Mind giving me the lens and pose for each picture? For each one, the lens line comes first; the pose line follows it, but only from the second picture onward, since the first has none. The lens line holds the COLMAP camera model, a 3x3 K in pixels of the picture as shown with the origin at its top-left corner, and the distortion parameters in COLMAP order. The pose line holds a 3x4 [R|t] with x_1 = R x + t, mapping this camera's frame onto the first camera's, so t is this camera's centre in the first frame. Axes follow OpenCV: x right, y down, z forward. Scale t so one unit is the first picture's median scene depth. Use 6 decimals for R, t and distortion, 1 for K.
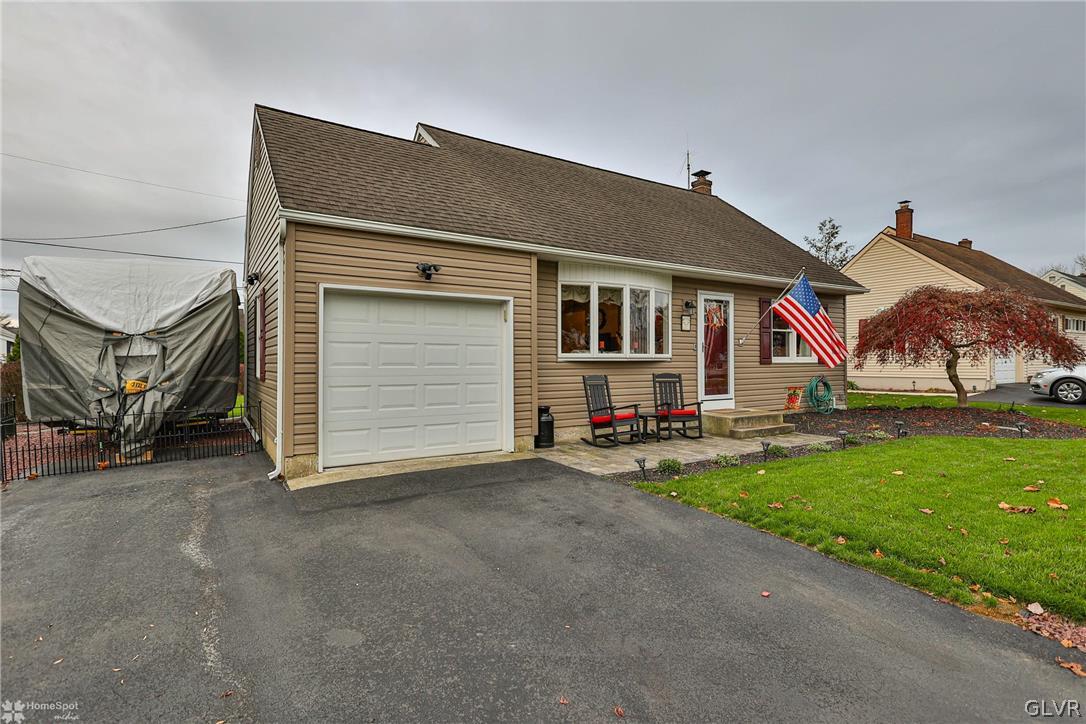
lens RADIAL K [[528.1, 0, 545.8], [0, 528.1, 359.8], [0, 0, 1]] dist [-0.005565, -0.000638]
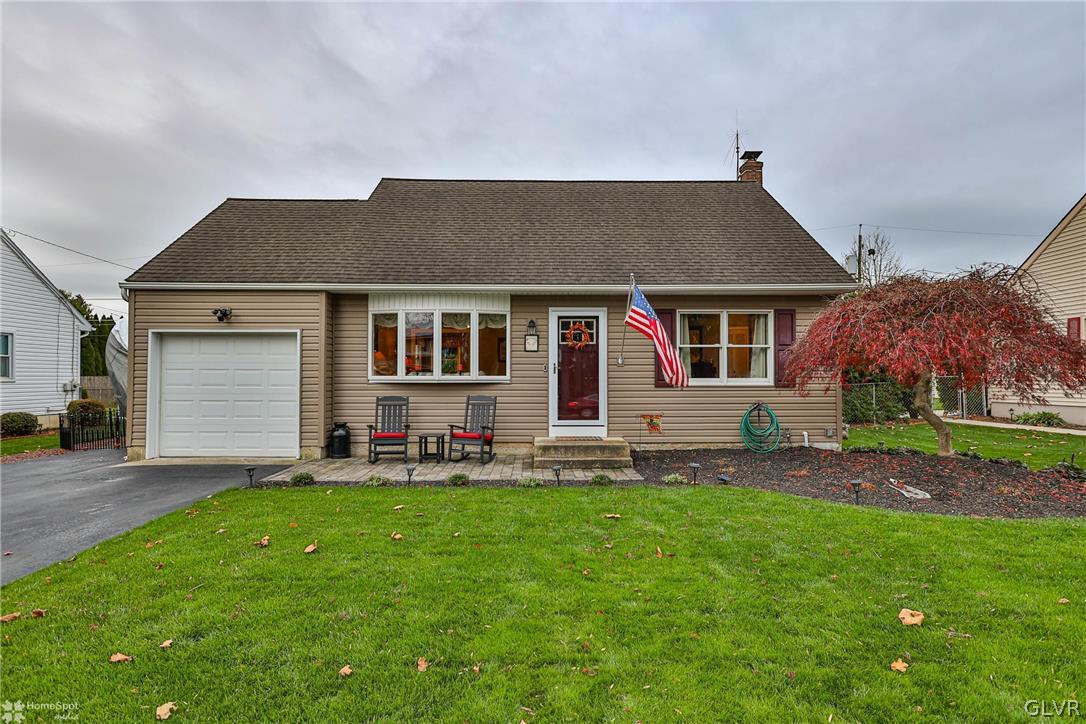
lens RADIAL K [[528.1, 0, 539.3], [0, 528.1, 380.7], [0, 0, 1]] dist [-0.005565, -0.000638]
pose [[0.852525, 0.007085, -0.522639, 0.870732], [-0.000329, 0.999915, 0.013017, -0.016062], [0.522687, -0.010925, 0.852455, 0.225358]]
